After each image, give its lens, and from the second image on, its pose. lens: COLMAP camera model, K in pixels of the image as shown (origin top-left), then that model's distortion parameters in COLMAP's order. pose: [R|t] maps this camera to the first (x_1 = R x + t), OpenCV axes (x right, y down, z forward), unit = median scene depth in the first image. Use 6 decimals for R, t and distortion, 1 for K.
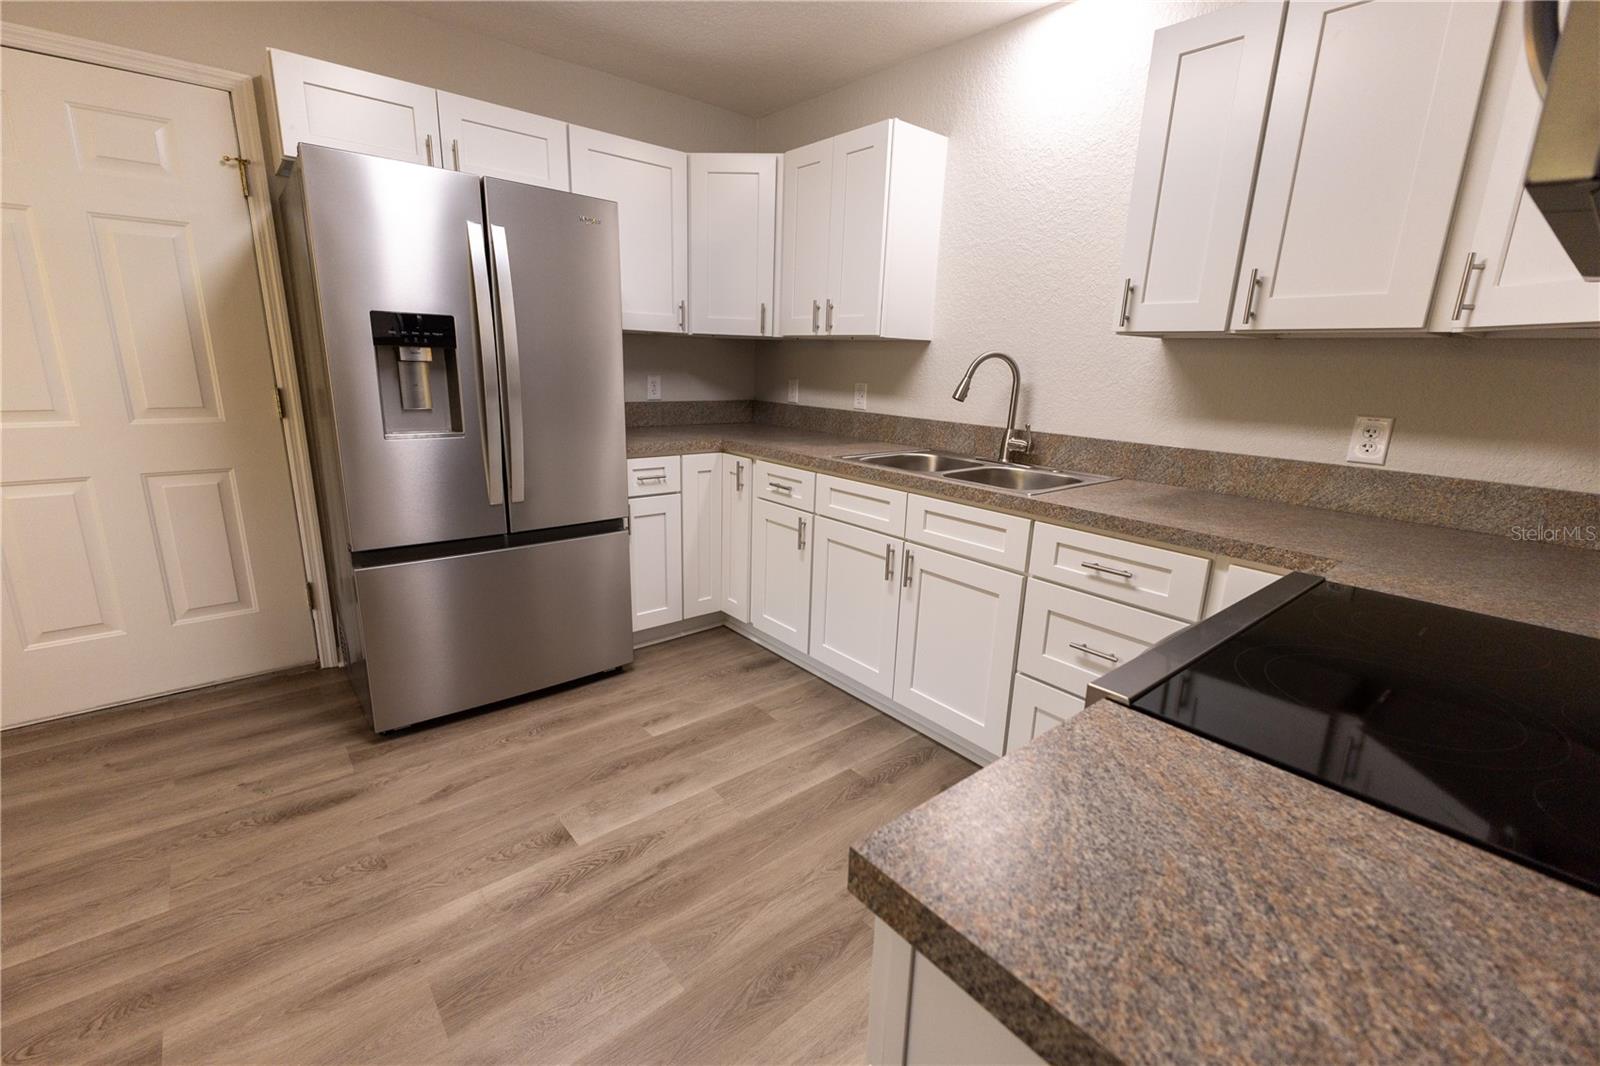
lens RADIAL K [[680.6, 0, 800.5], [0, 680.6, 540.8], [0, 0, 1]] dist [-0.002842, -0.000653]
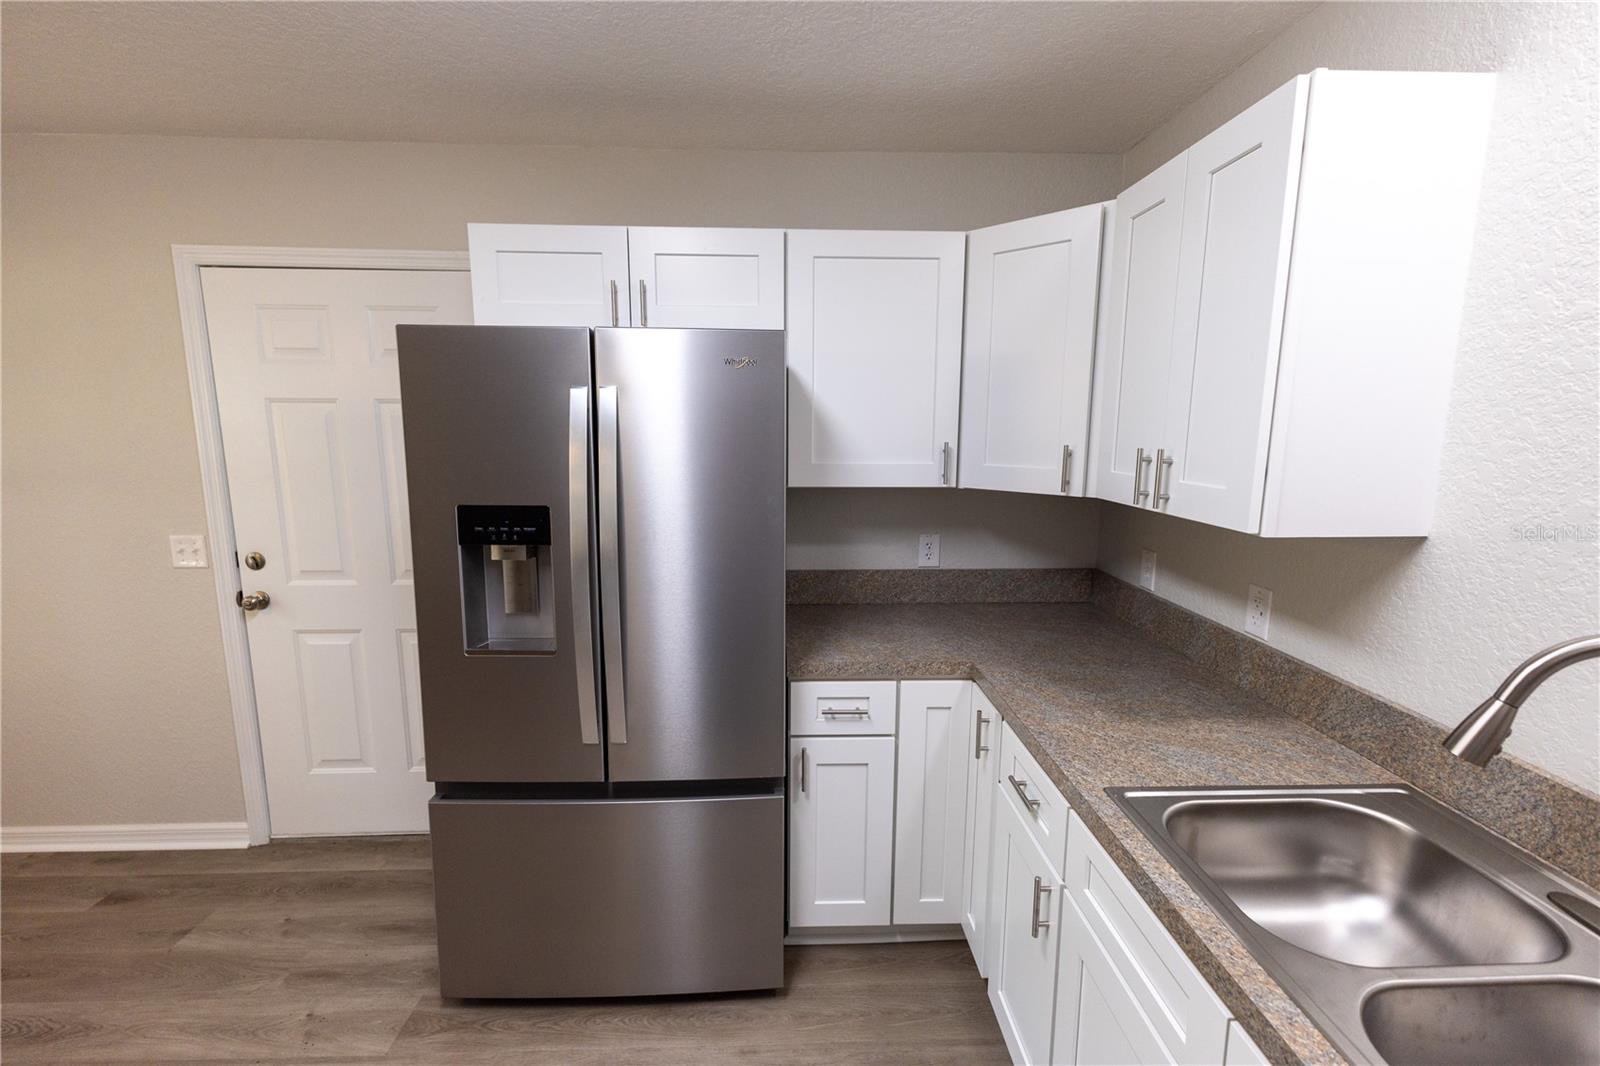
lens RADIAL K [[685.9, 0, 800.0], [0, 685.9, 533.0], [0, 0, 1]] dist [0.004097, -0.000351]
pose [[0.787671, 0.066005, -0.612551, 0.169169], [-0.134966, 0.988581, -0.067027, -0.248268], [0.601131, 0.135469, 0.787584, 0.486022]]
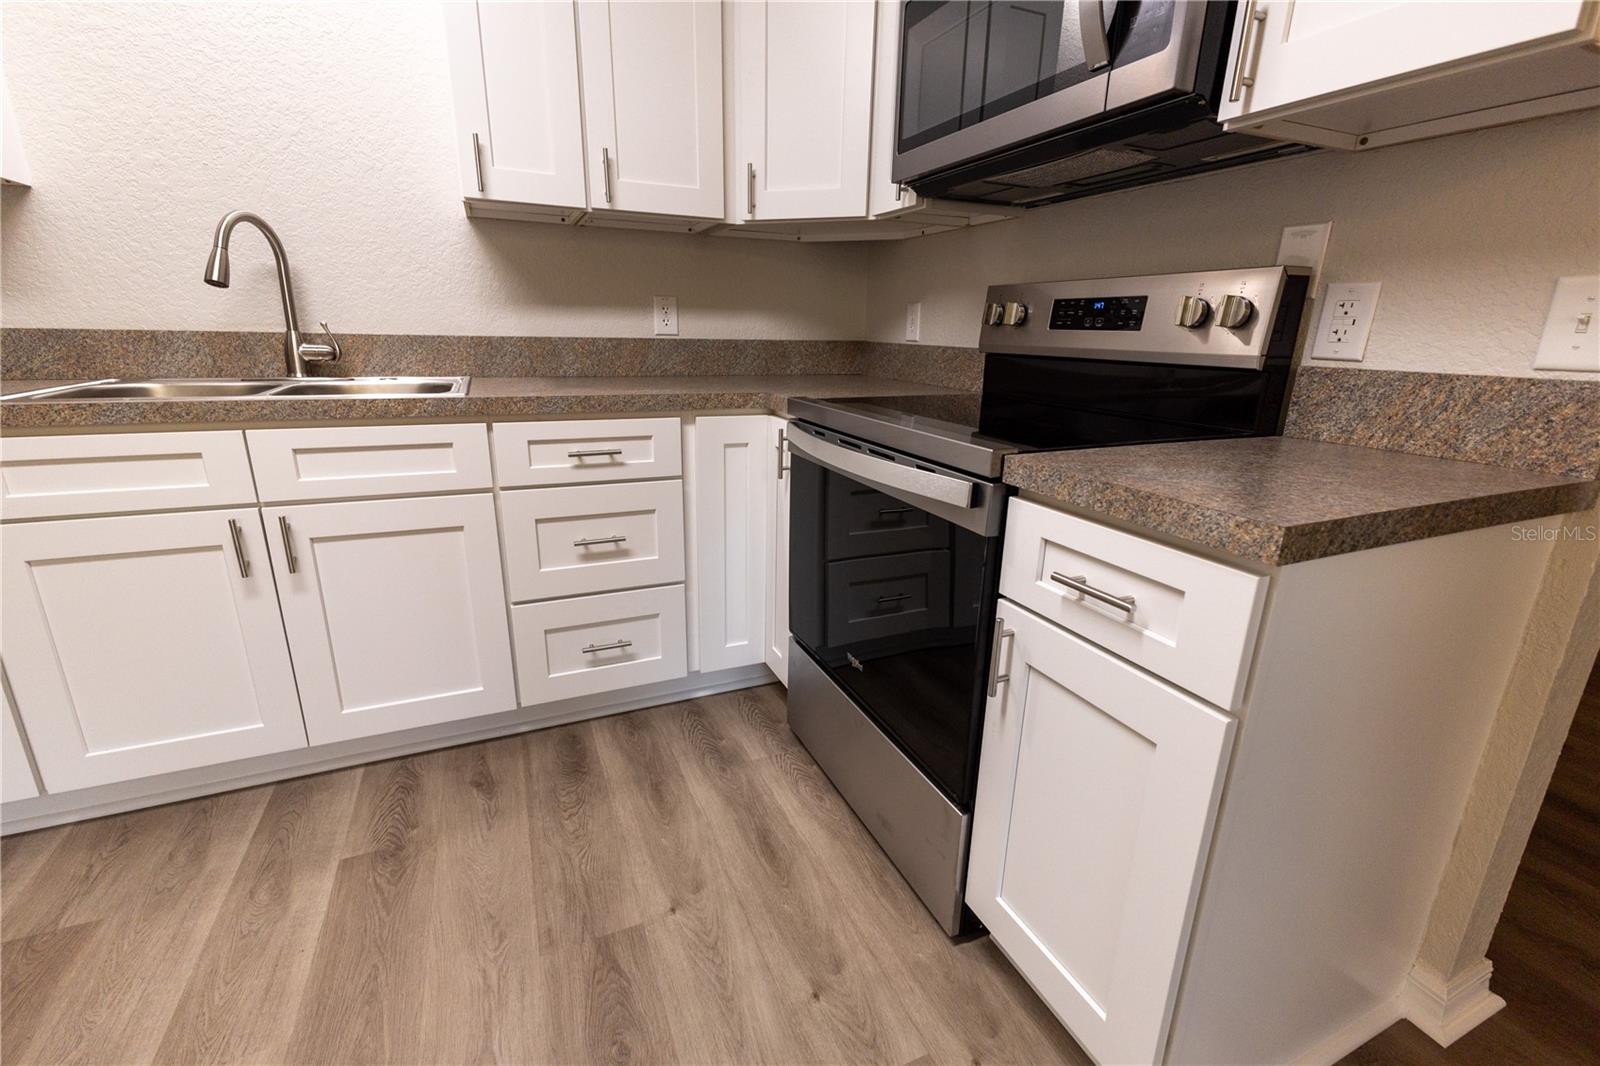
lens RADIAL K [[685.9, 0, 800.0], [0, 685.9, 533.0], [0, 0, 1]] dist [0.004097, -0.000351]
pose [[0.274877, -0.302427, 0.912678, -0.280041], [0.236788, 0.941300, 0.240596, -0.011406], [-0.931866, 0.149977, 0.330353, 0.295087]]
